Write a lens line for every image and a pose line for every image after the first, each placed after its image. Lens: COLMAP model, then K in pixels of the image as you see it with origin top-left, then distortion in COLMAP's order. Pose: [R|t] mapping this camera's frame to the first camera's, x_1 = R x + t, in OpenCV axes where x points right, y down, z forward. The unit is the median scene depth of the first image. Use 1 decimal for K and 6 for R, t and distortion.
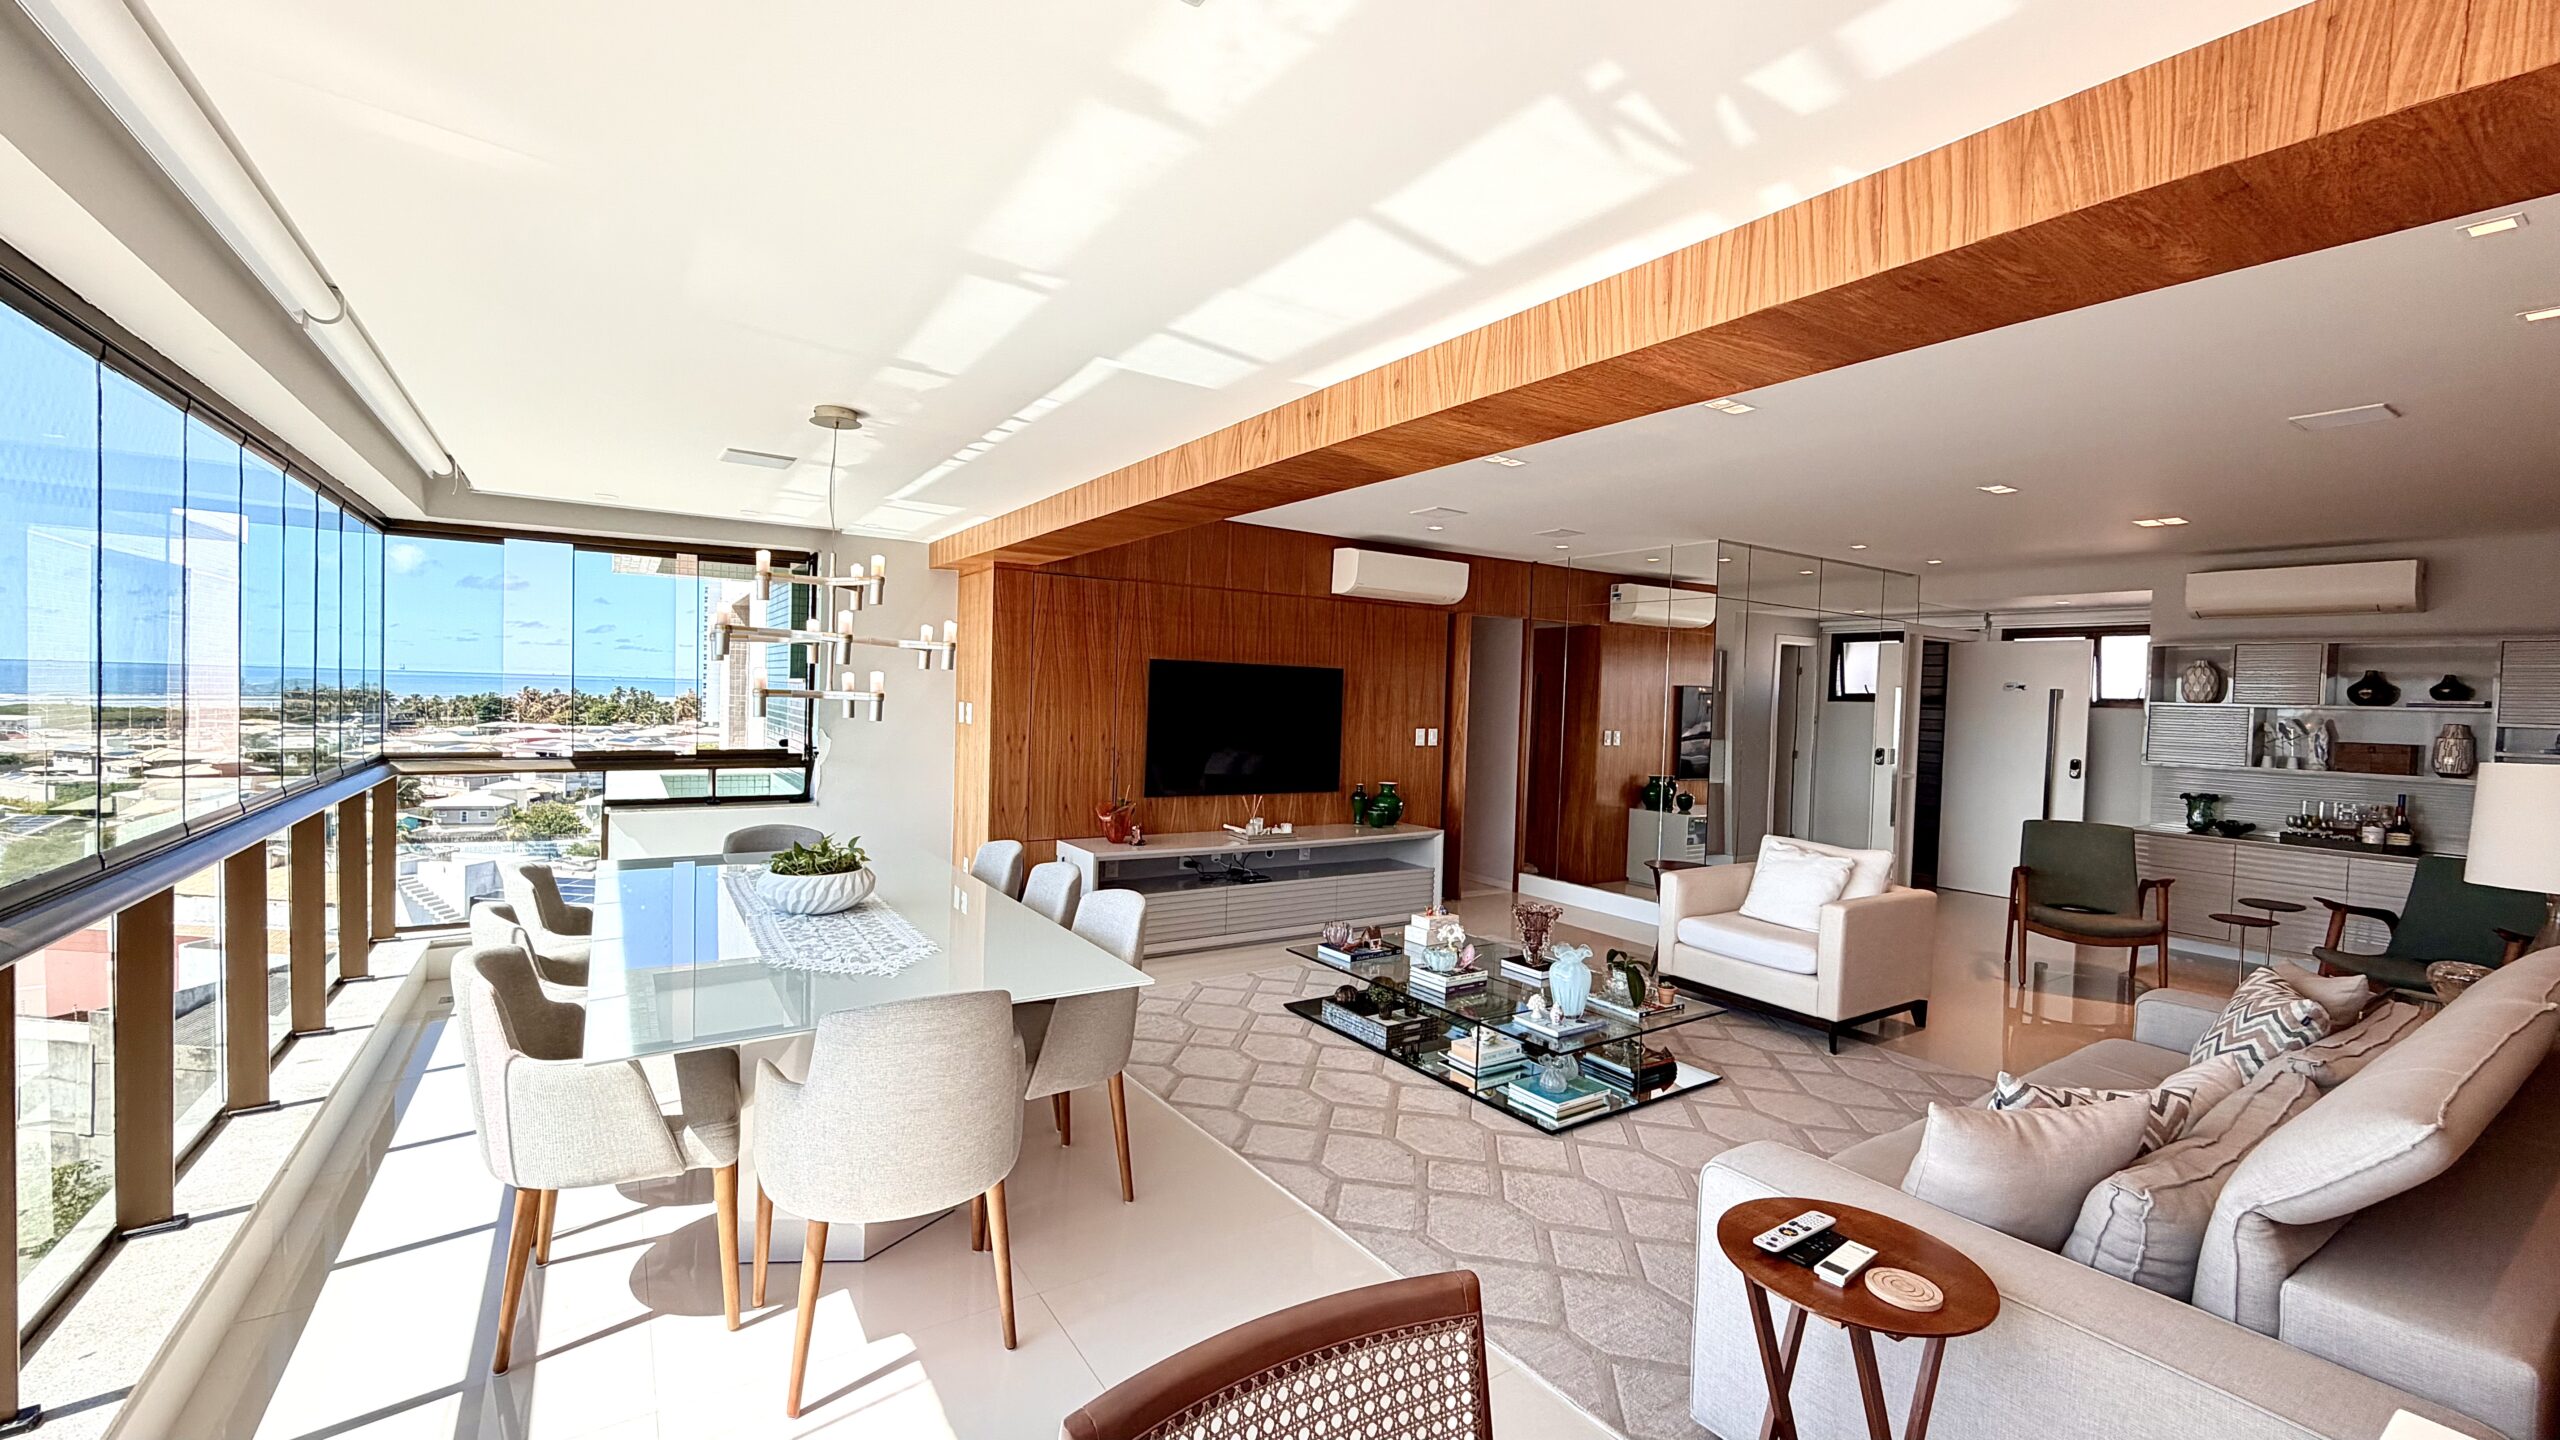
lens RADIAL K [[1025.6, 0, 1271.3], [0, 1025.6, 720.6], [0, 0, 1]] dist [0.000111, 0.000197]
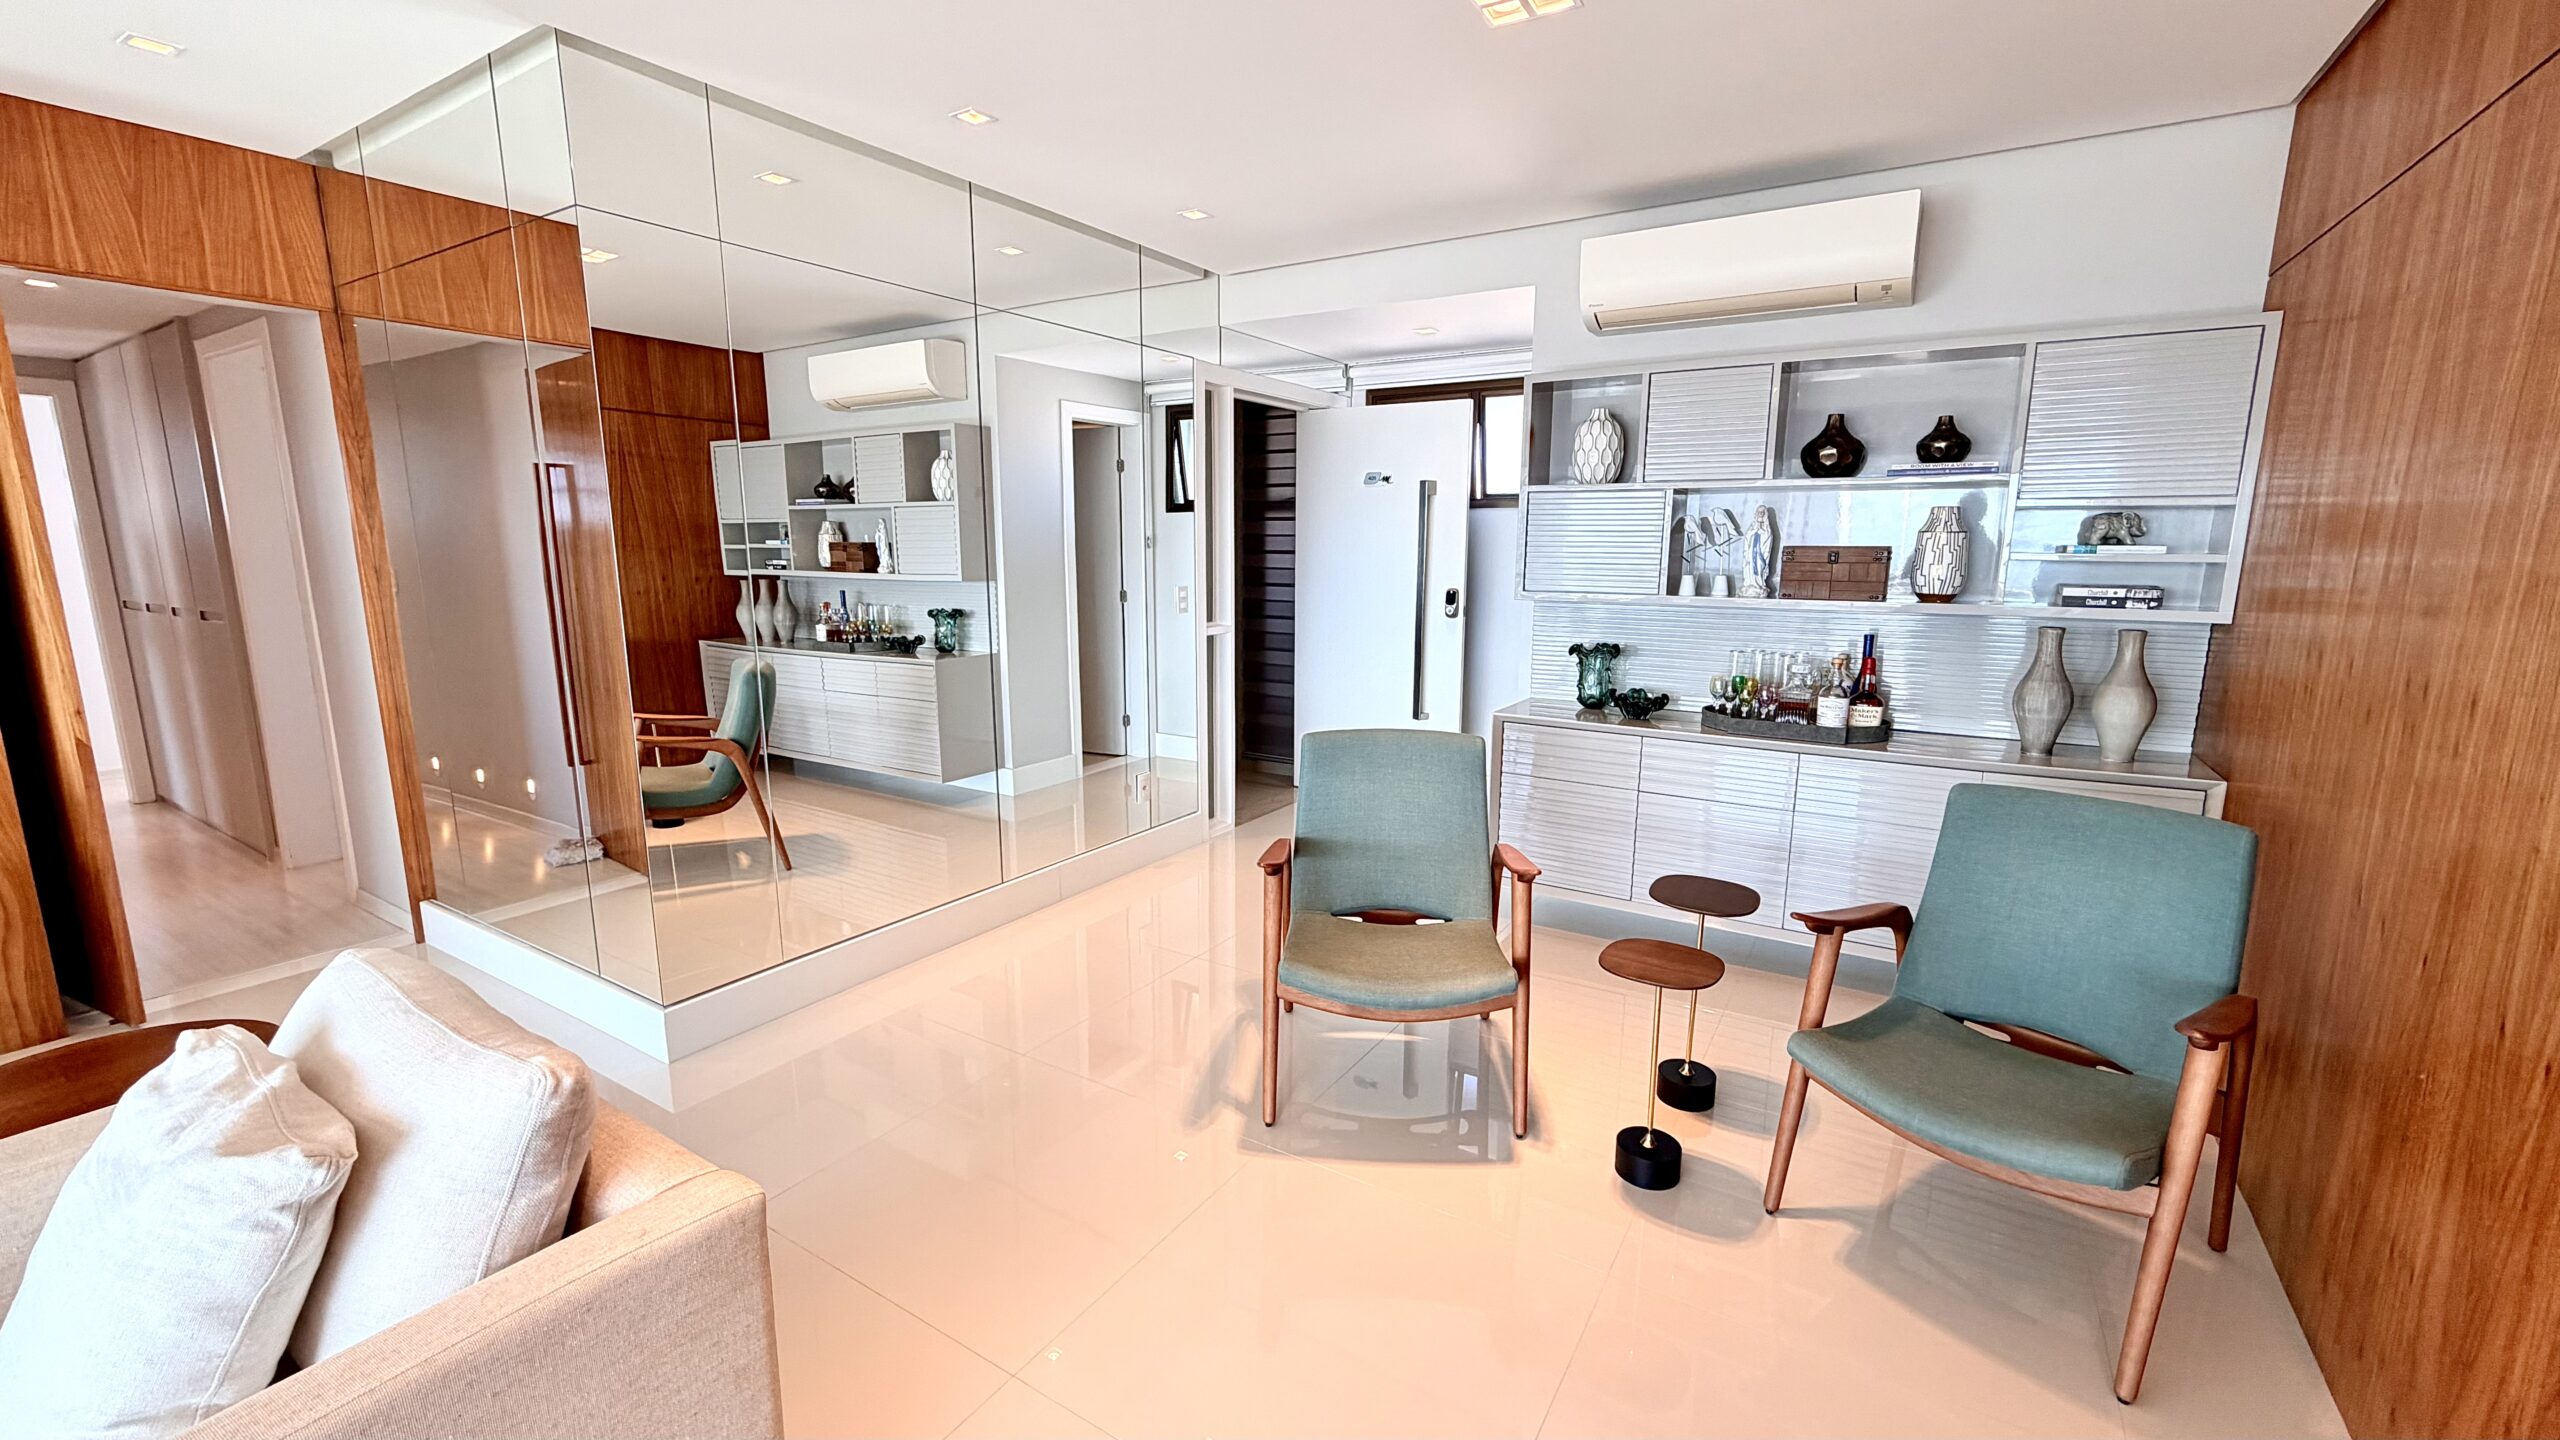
lens RADIAL K [[1020.7, 0, 1279.8], [0, 1020.7, 718.8], [0, 0, 1]] dist [0.008643, 0.000065]
pose [[0.910425, -0.100330, 0.401324, 0.580632], [0.036829, 0.985949, 0.162935, 0.013284], [-0.412032, -0.133559, 0.901328, 0.626828]]
